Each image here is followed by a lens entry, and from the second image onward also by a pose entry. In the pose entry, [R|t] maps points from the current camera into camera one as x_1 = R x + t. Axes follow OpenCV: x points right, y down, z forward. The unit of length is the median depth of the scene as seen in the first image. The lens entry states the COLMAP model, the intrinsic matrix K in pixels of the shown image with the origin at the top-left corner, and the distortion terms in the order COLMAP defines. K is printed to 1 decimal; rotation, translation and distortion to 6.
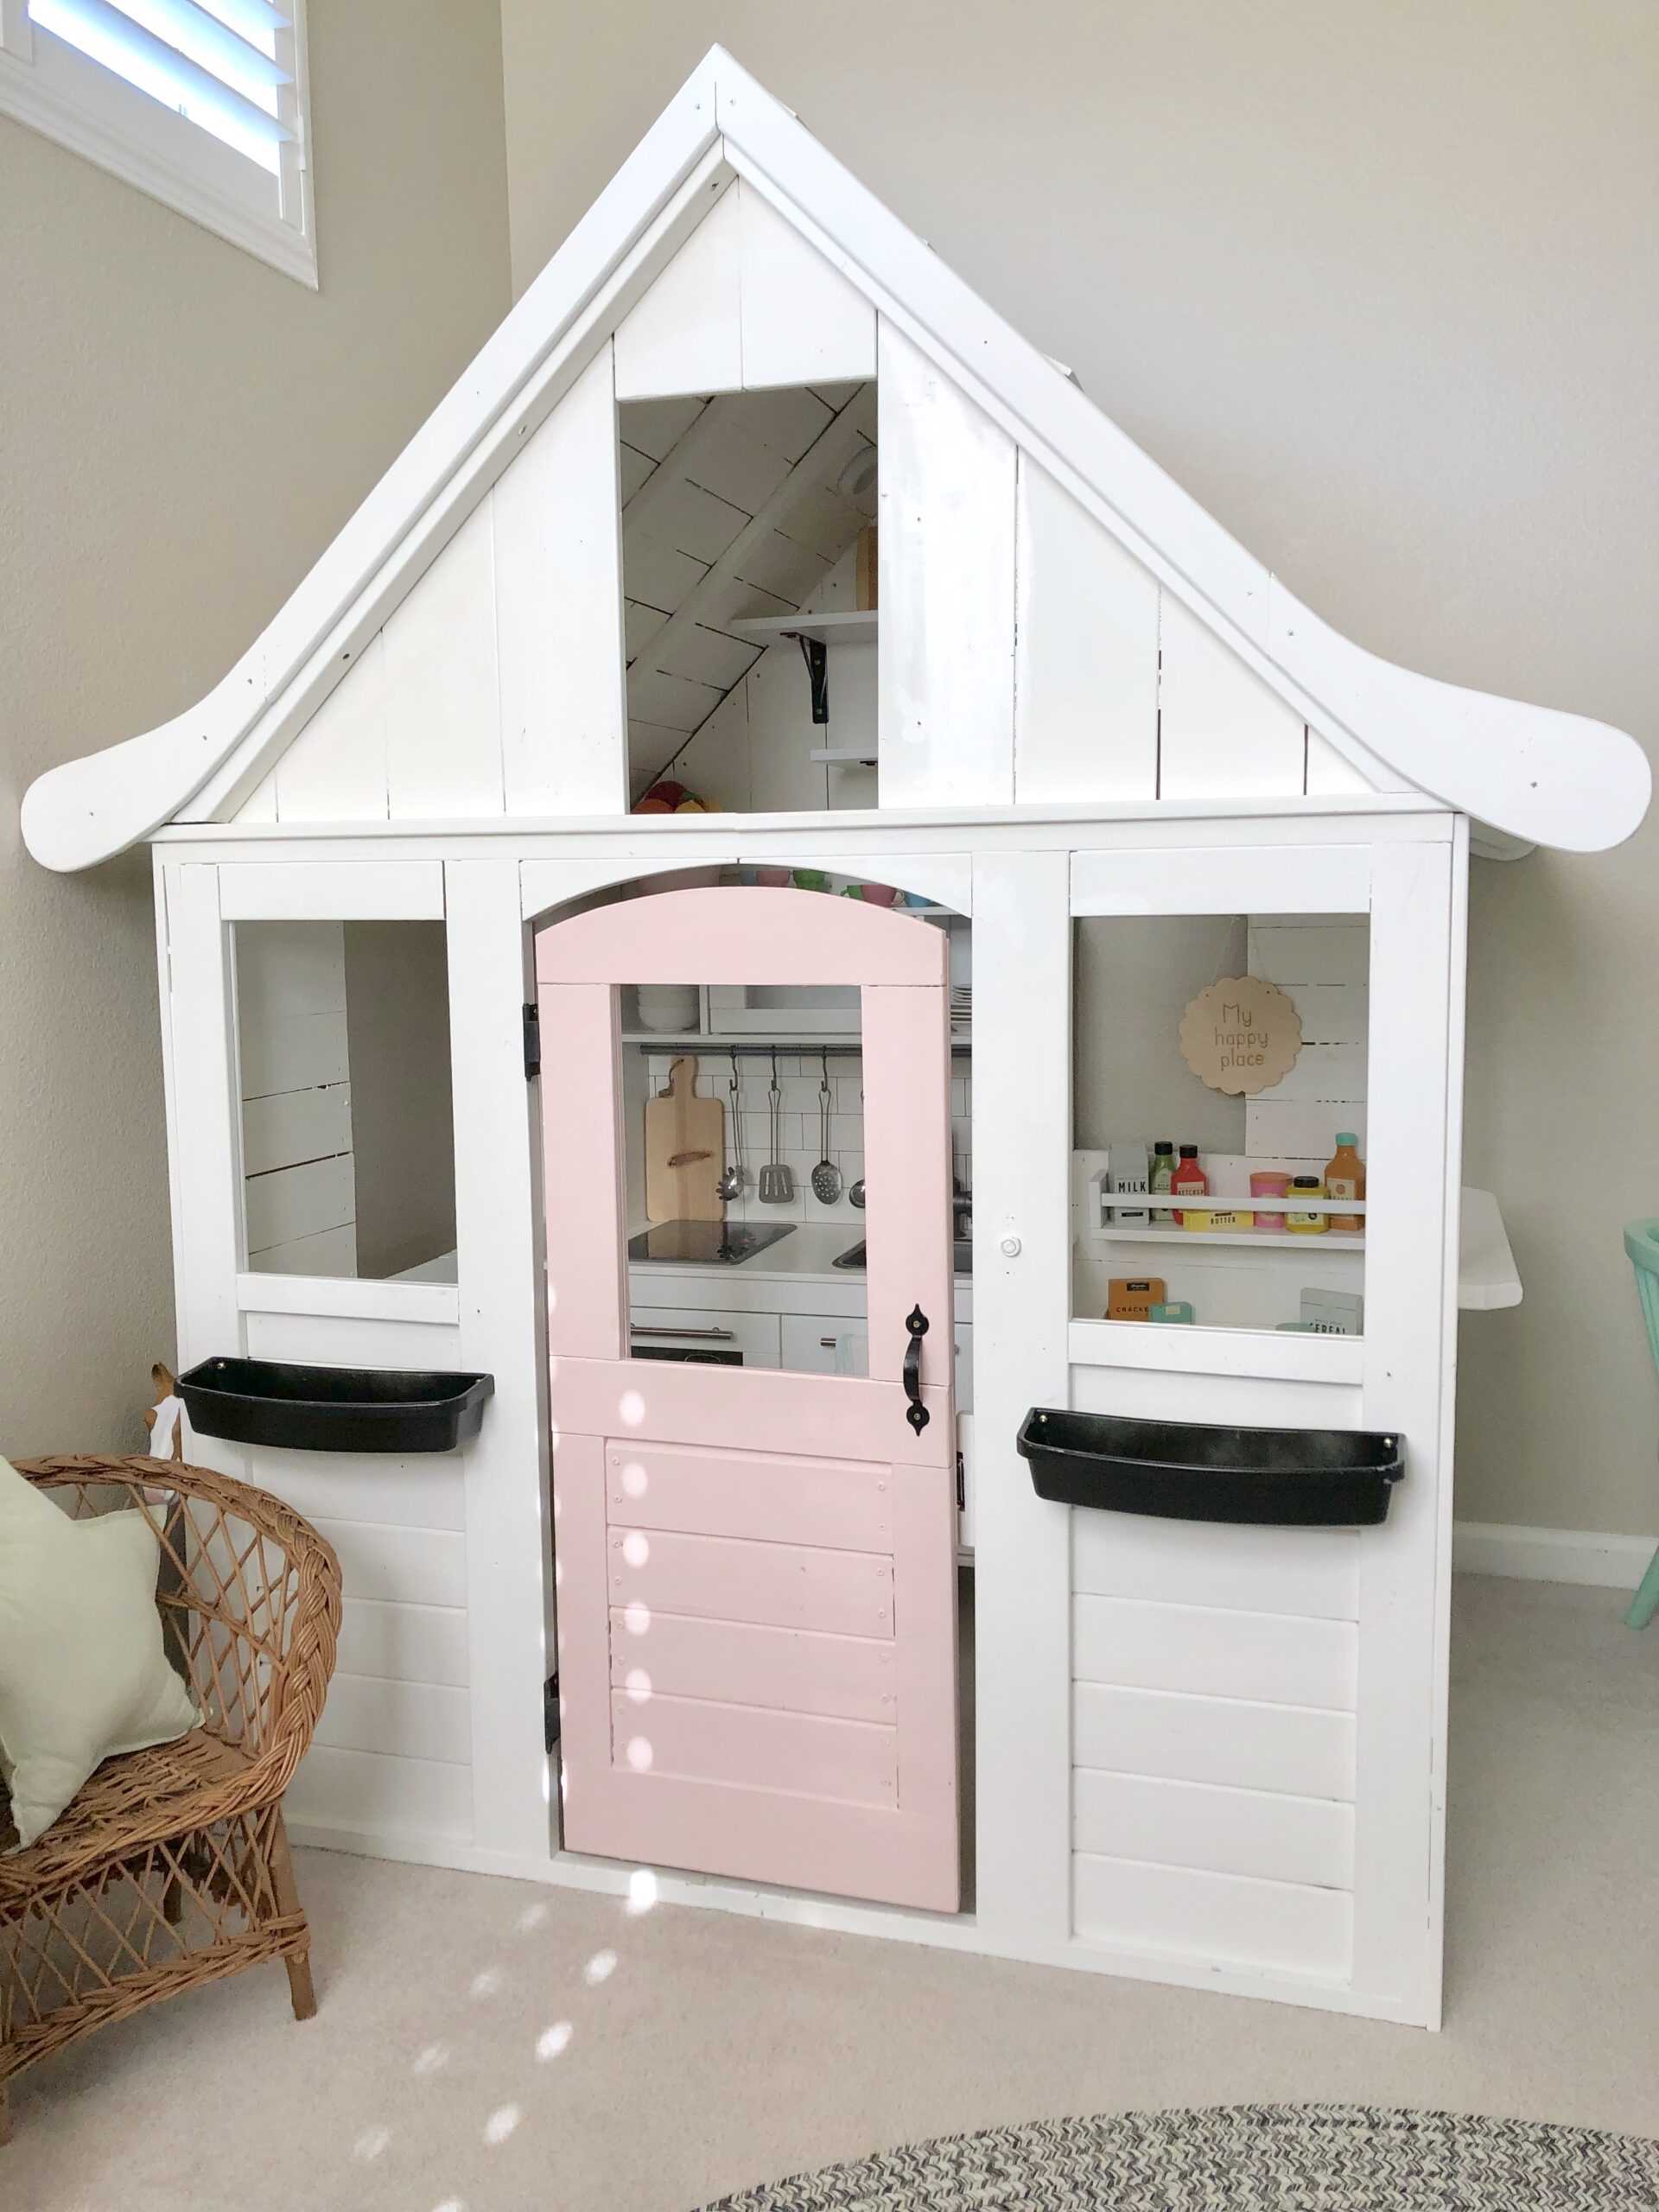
lens RADIAL K [[1819.4, 0, 832.2], [0, 1819.4, 1075.0], [0, 0, 1]] dist [0.036309, -0.037316]
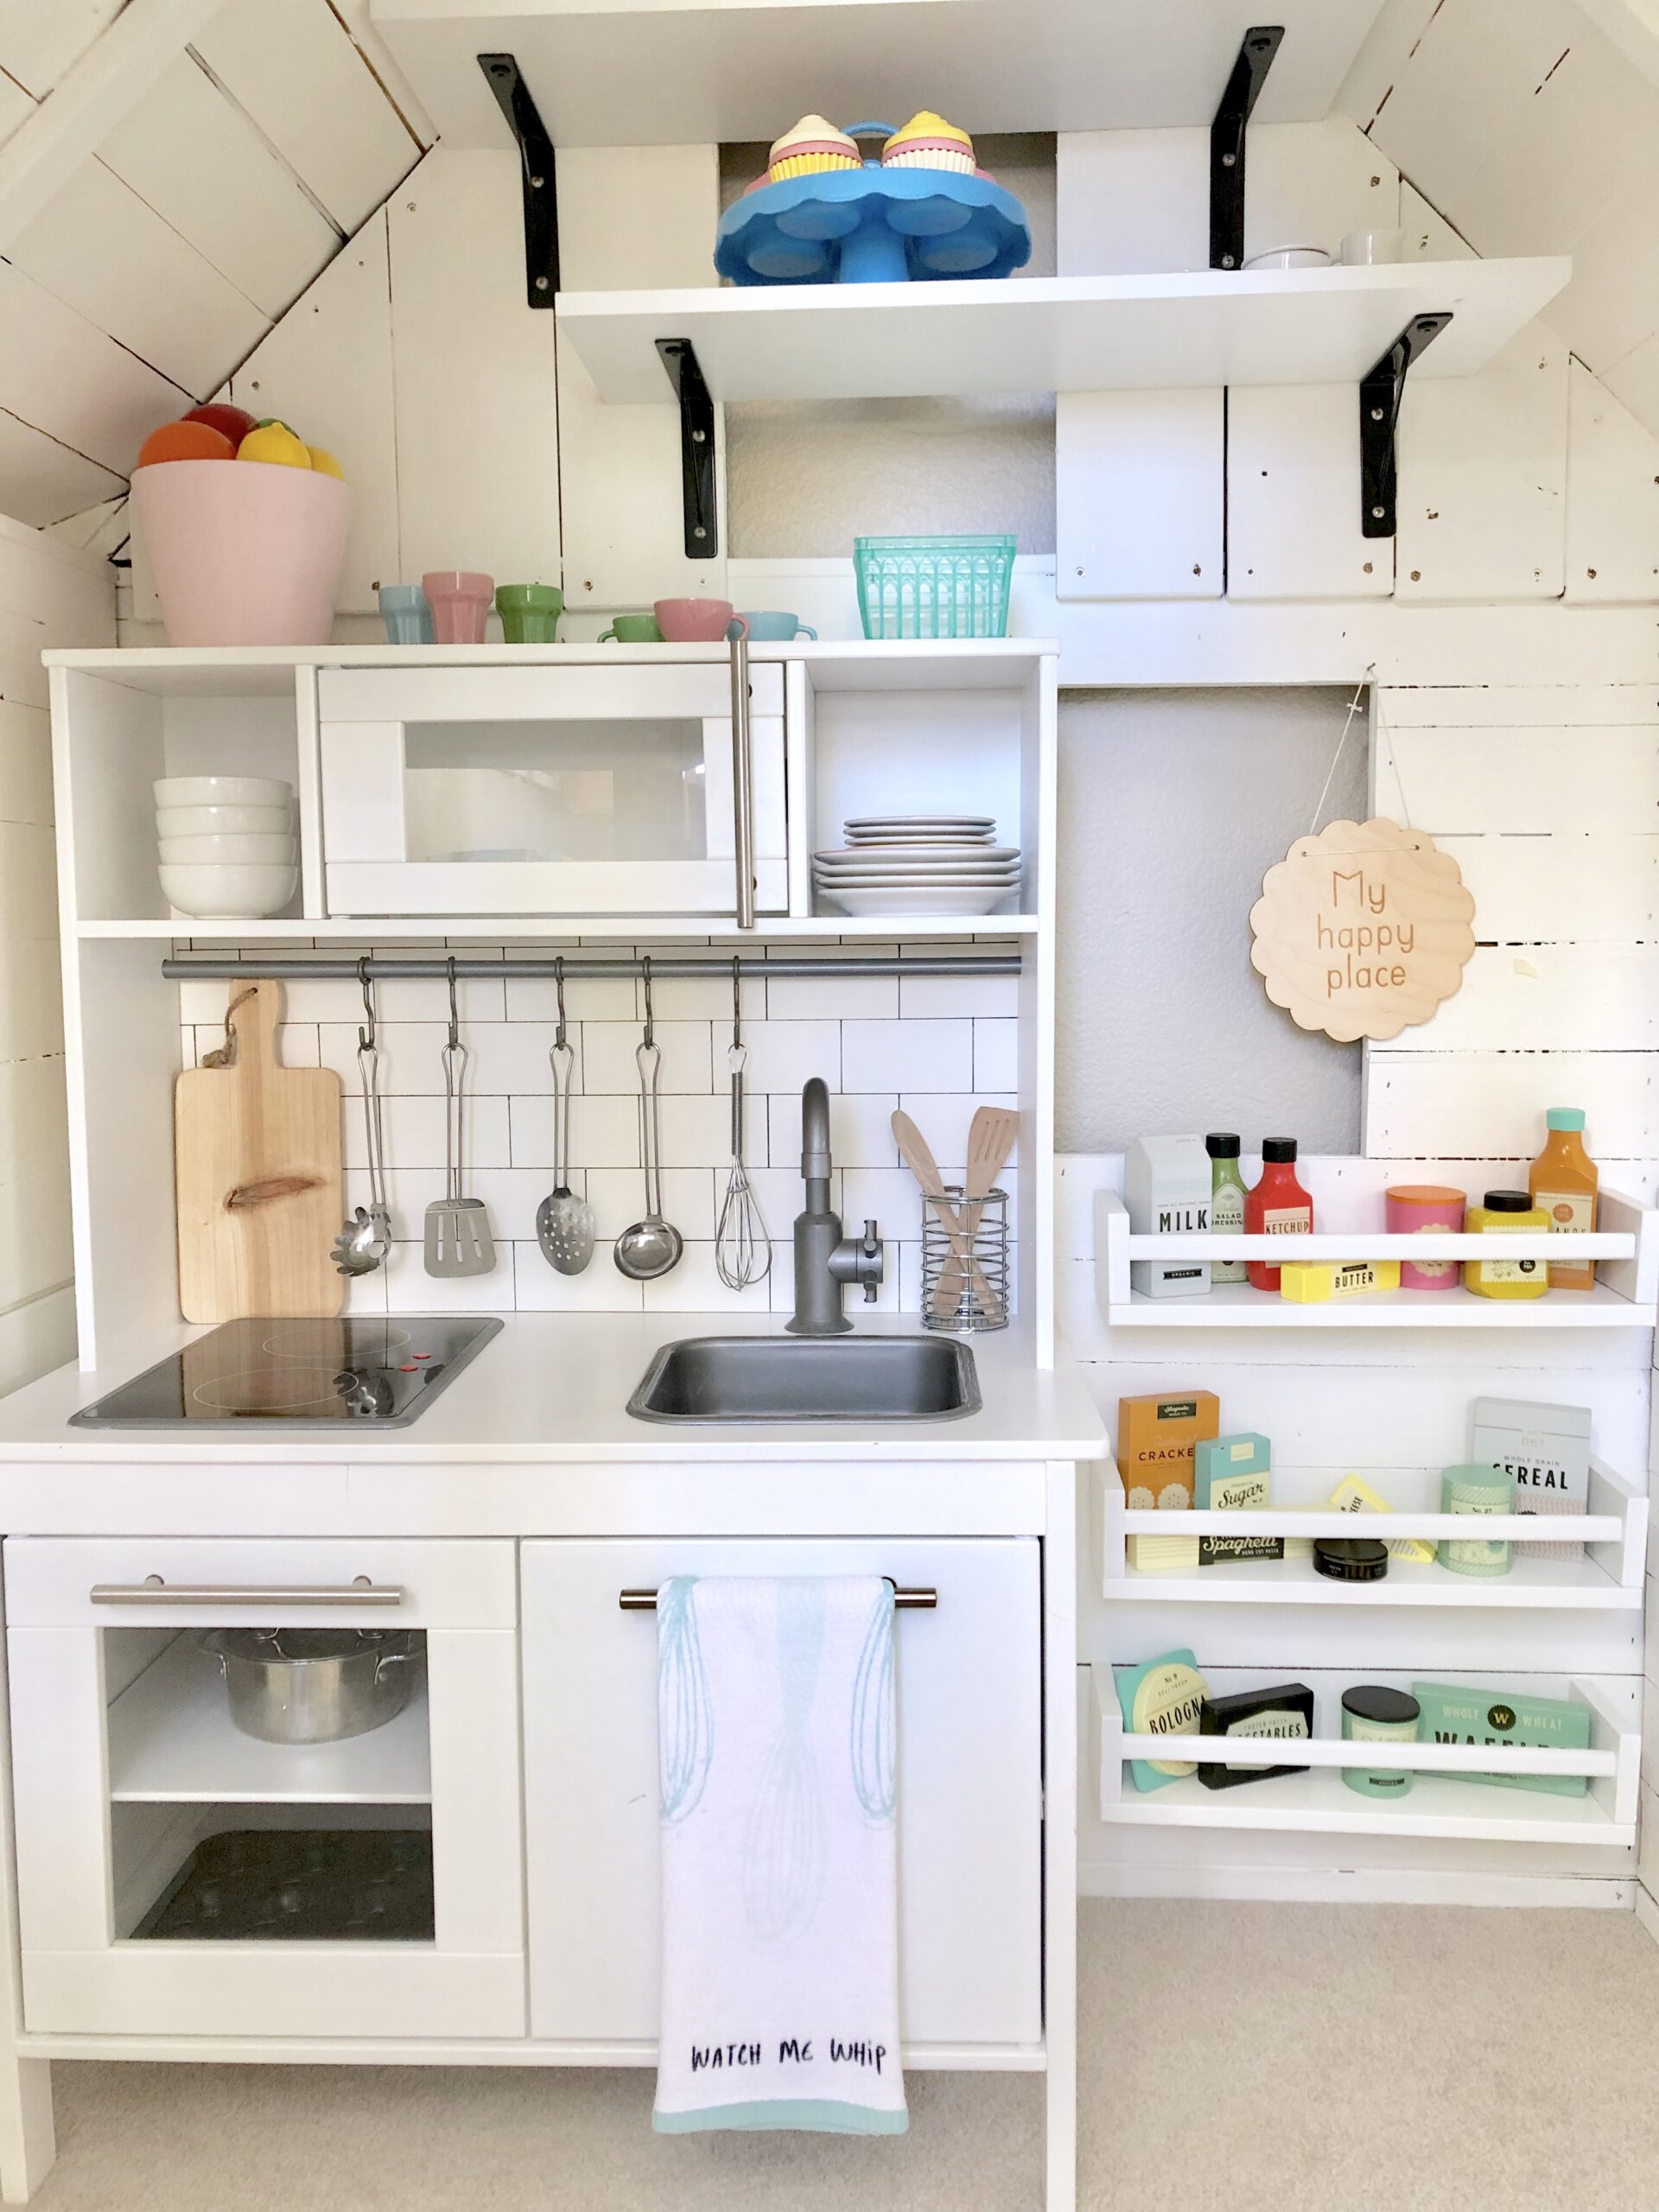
lens RADIAL K [[1819.4, 0, 824.8], [0, 1819.4, 1073.5], [0, 0, 1]] dist [0.036309, -0.037316]
pose [[0.964577, -0.009010, 0.263647, -0.069658], [0.014780, 0.999693, -0.019911, 0.028510], [-0.263387, 0.023102, 0.964414, 0.530093]]
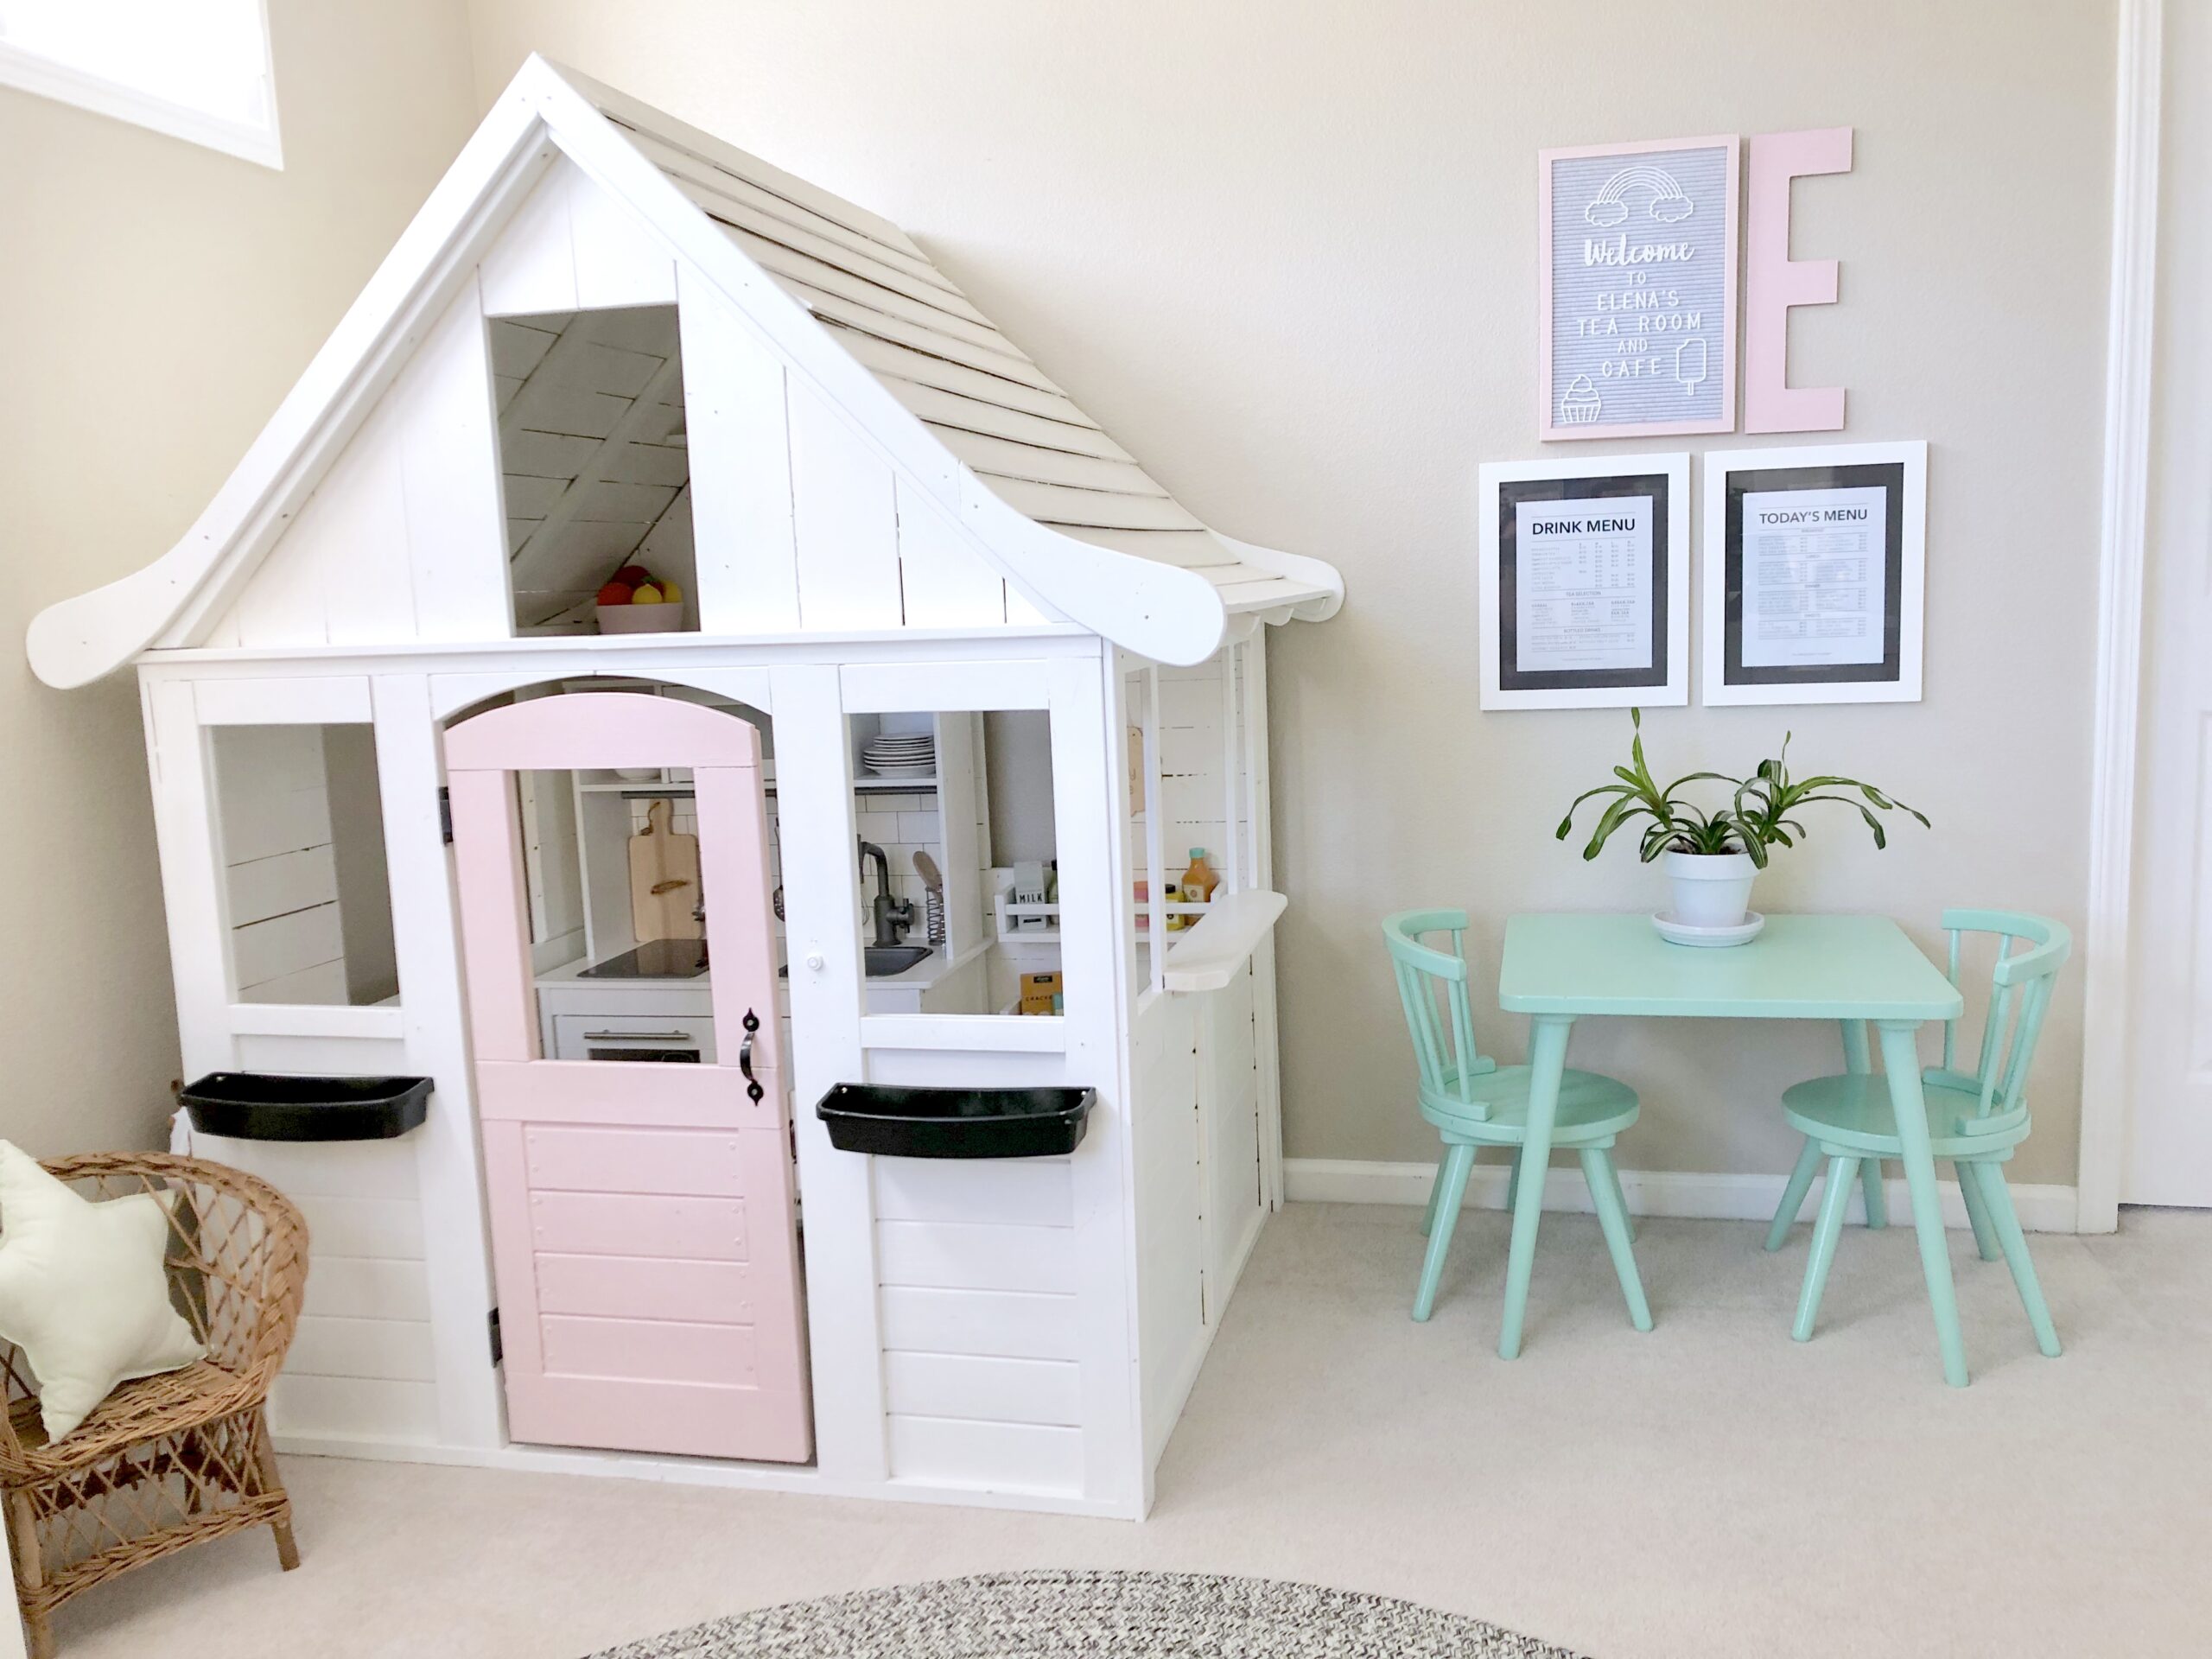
lens RADIAL K [[1819.4, 0, 1110.7], [0, 1819.4, 818.2], [0, 0, 1]] dist [0.036309, -0.037316]
pose [[0.997017, -0.035142, 0.068711, 0.137132], [0.033124, 0.998992, 0.030289, -0.026463], [-0.069706, -0.027923, 0.997177, -0.203332]]
